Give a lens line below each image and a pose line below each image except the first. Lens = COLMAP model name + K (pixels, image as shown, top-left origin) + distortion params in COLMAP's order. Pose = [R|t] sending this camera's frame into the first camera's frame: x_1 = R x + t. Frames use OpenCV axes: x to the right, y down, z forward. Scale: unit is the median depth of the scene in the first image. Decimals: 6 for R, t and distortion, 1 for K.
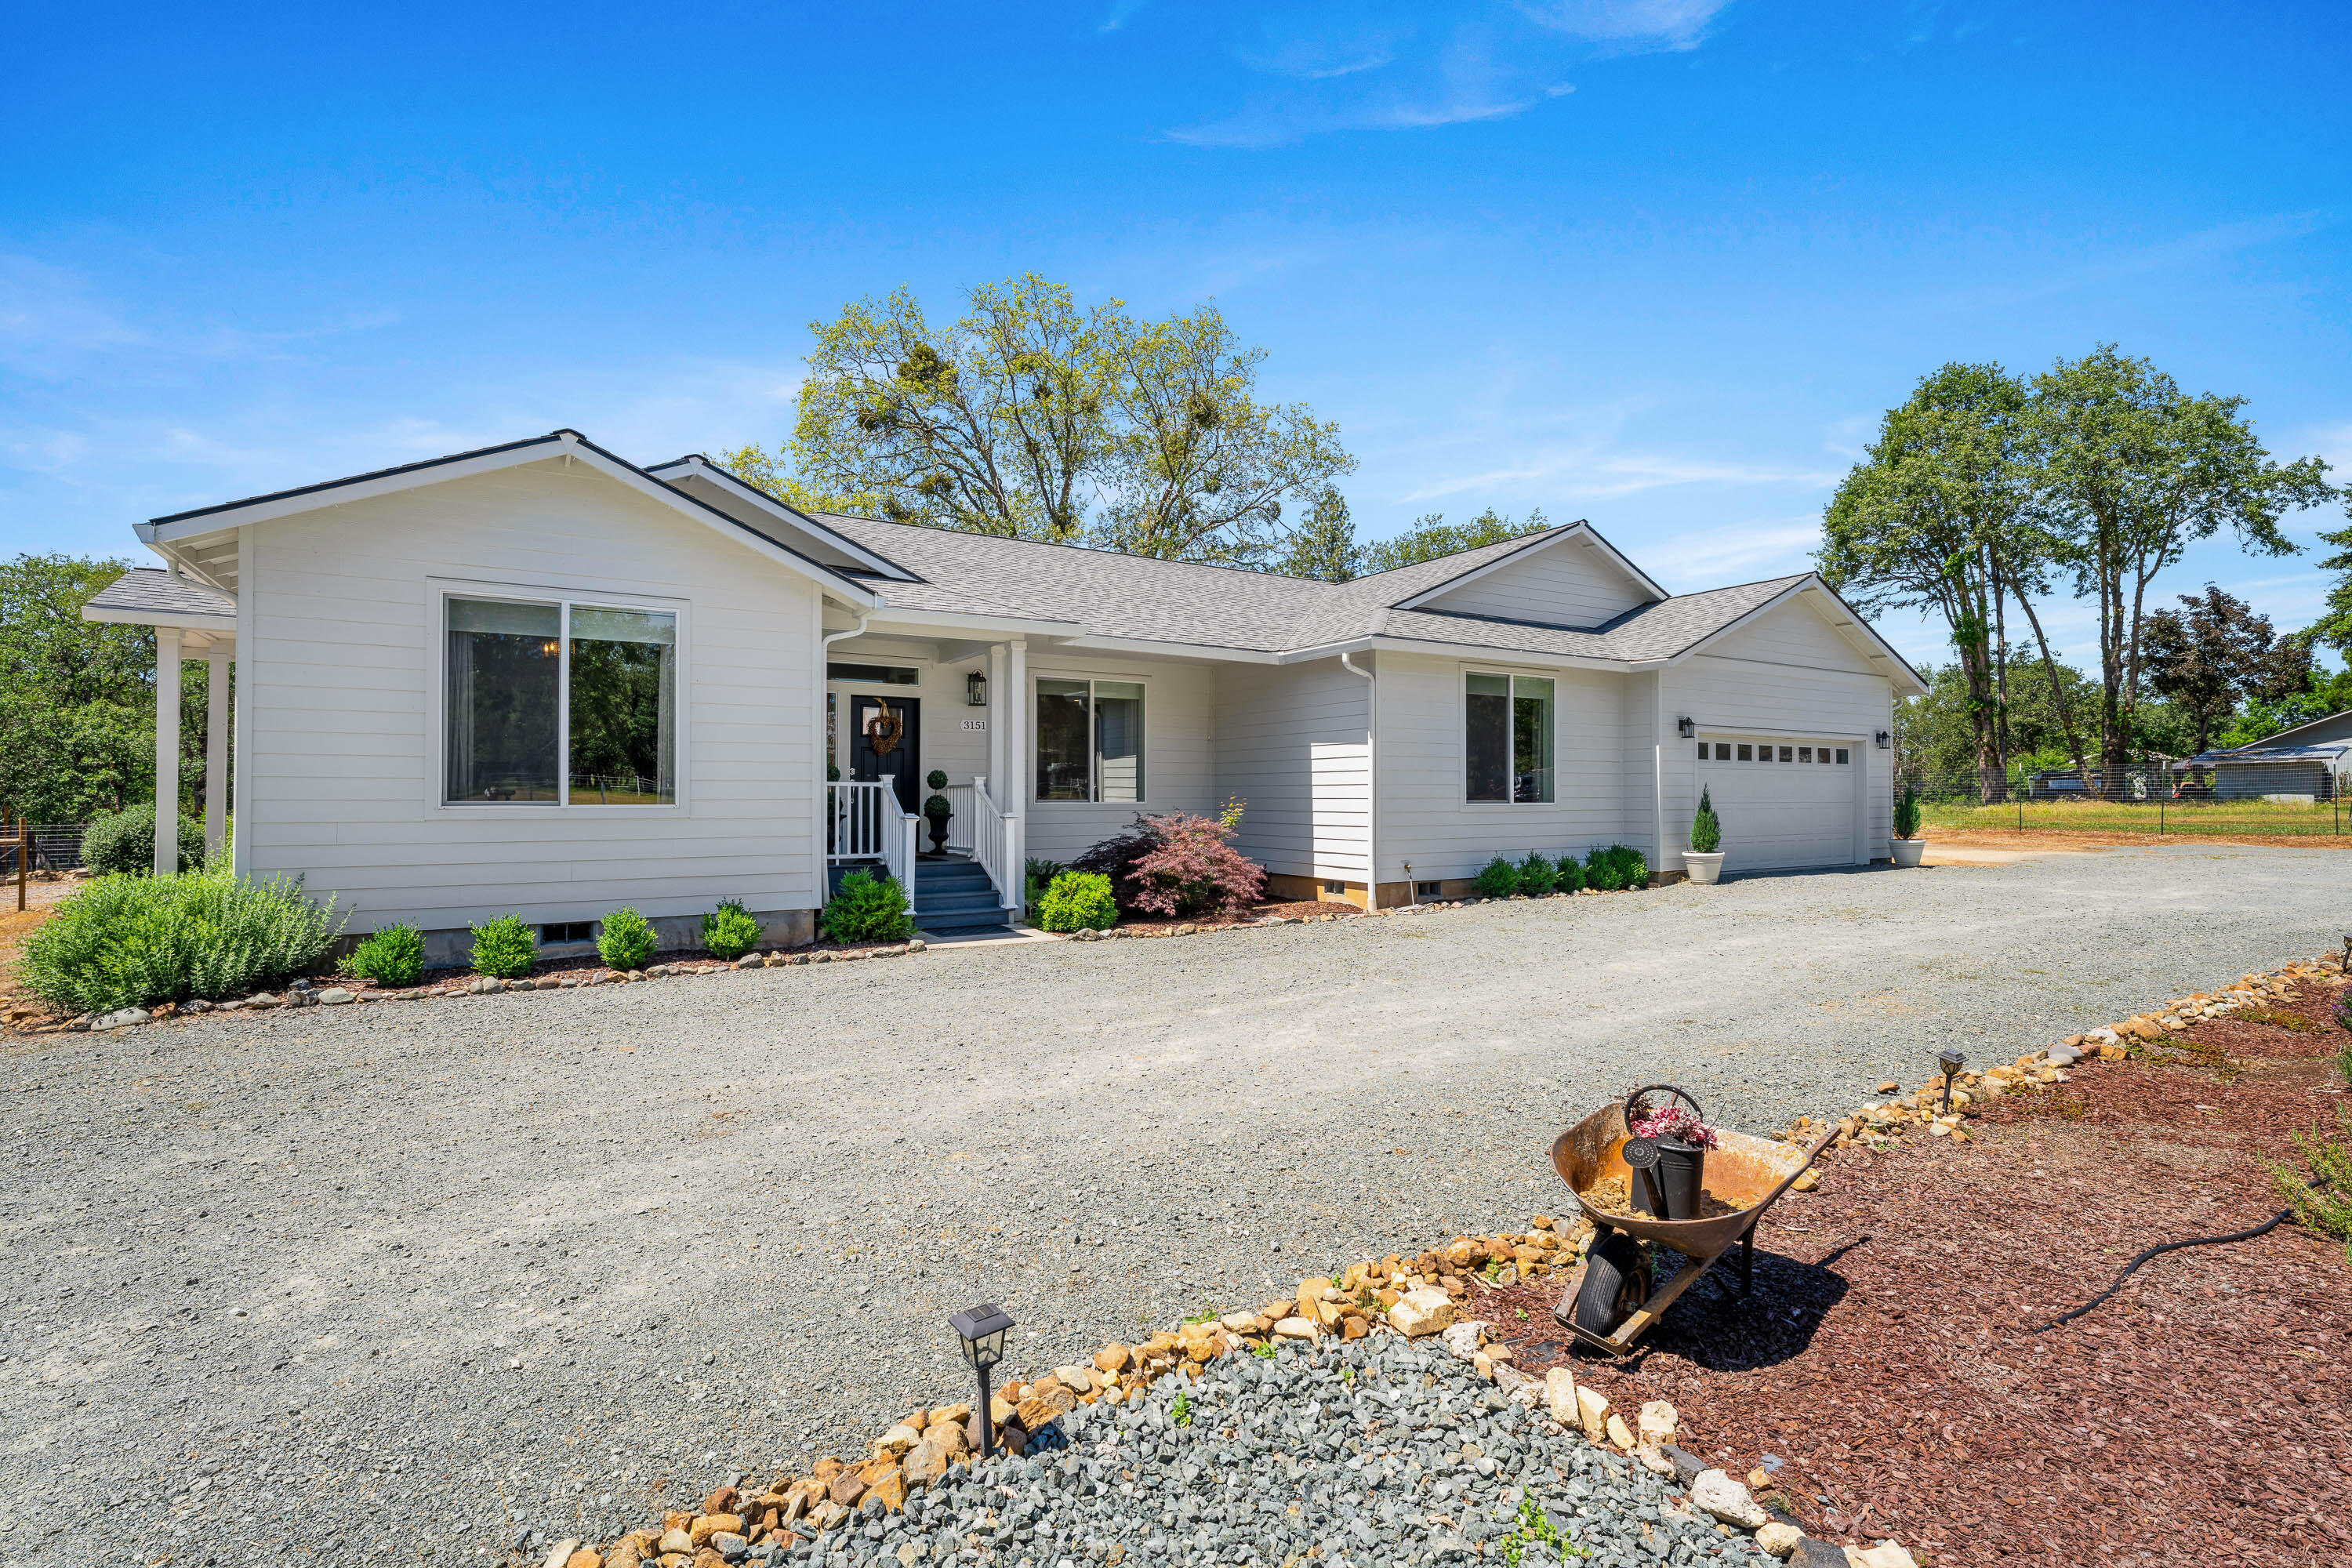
lens RADIAL K [[1050.5, 0, 1176.0], [0, 1050.5, 784.0], [0, 0, 1]] dist [0.000884, 0.000209]
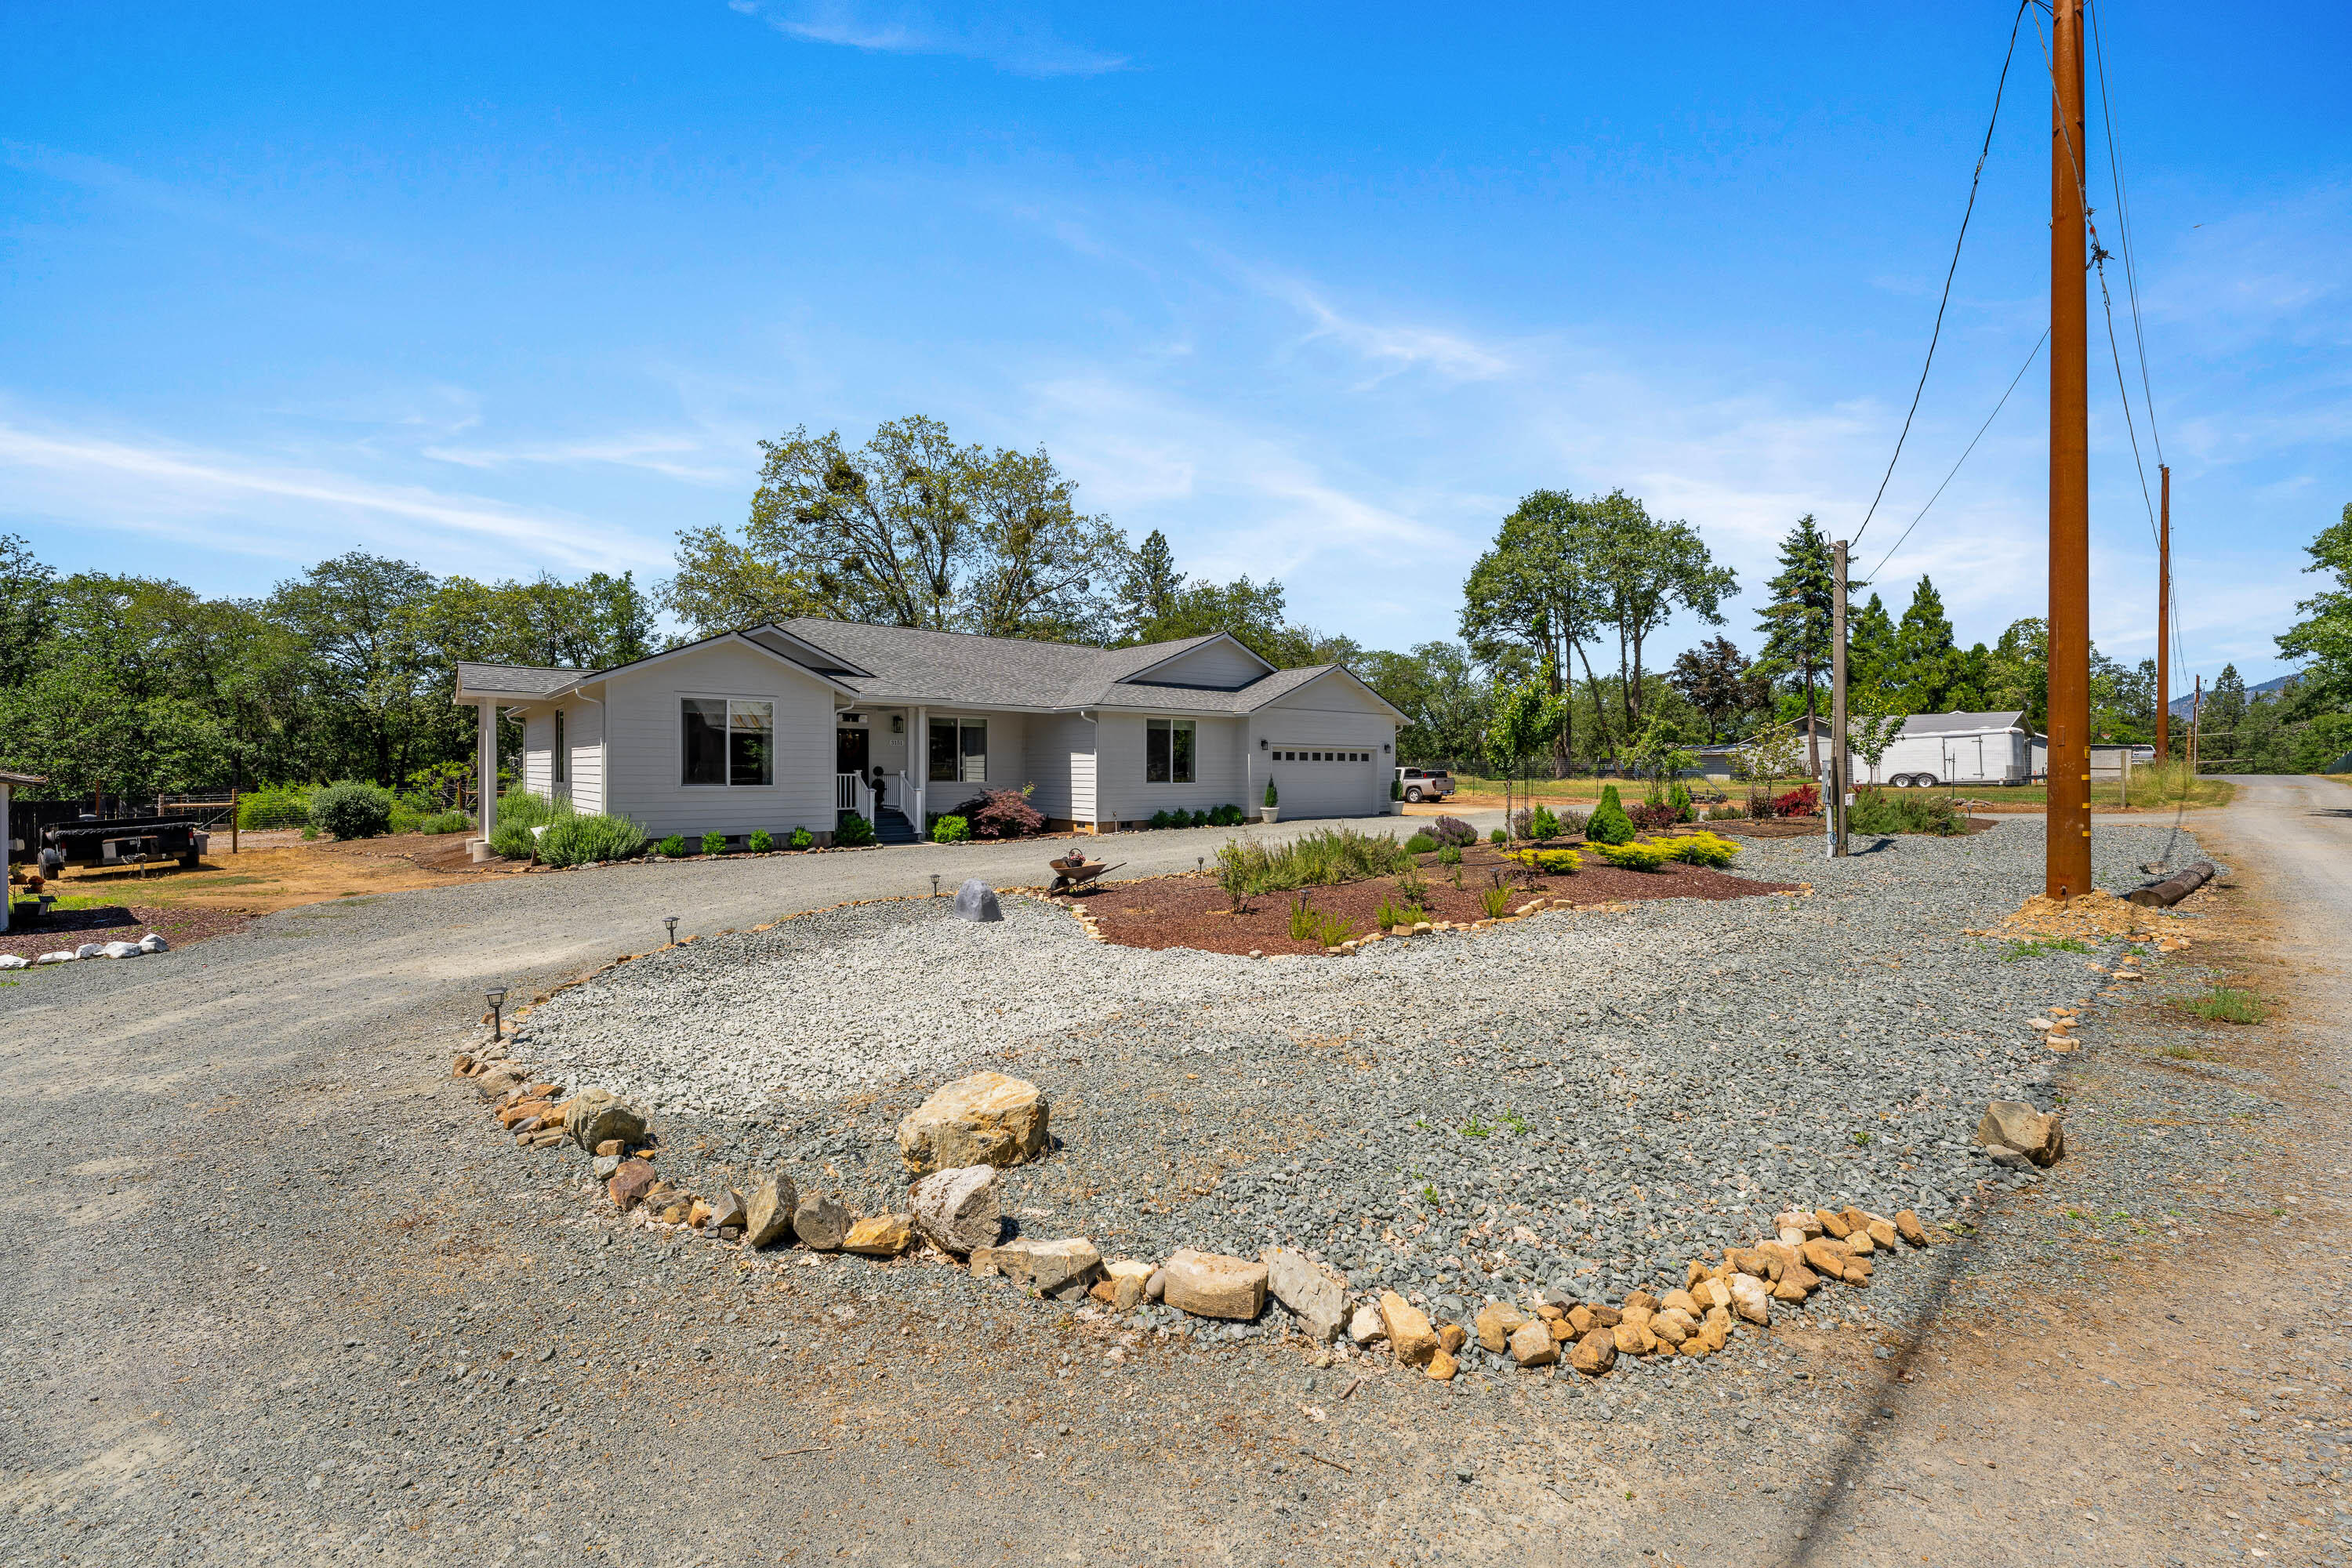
lens RADIAL K [[945.0, 0, 1176.0], [0, 945.0, 784.0], [0, 0, 1]] dist [-0.000096, 0.000276]
pose [[0.990177, 0.001097, 0.139814, 0.072393], [-0.005193, 0.999568, 0.028938, -0.031229], [-0.139721, -0.029380, 0.989755, -0.772445]]
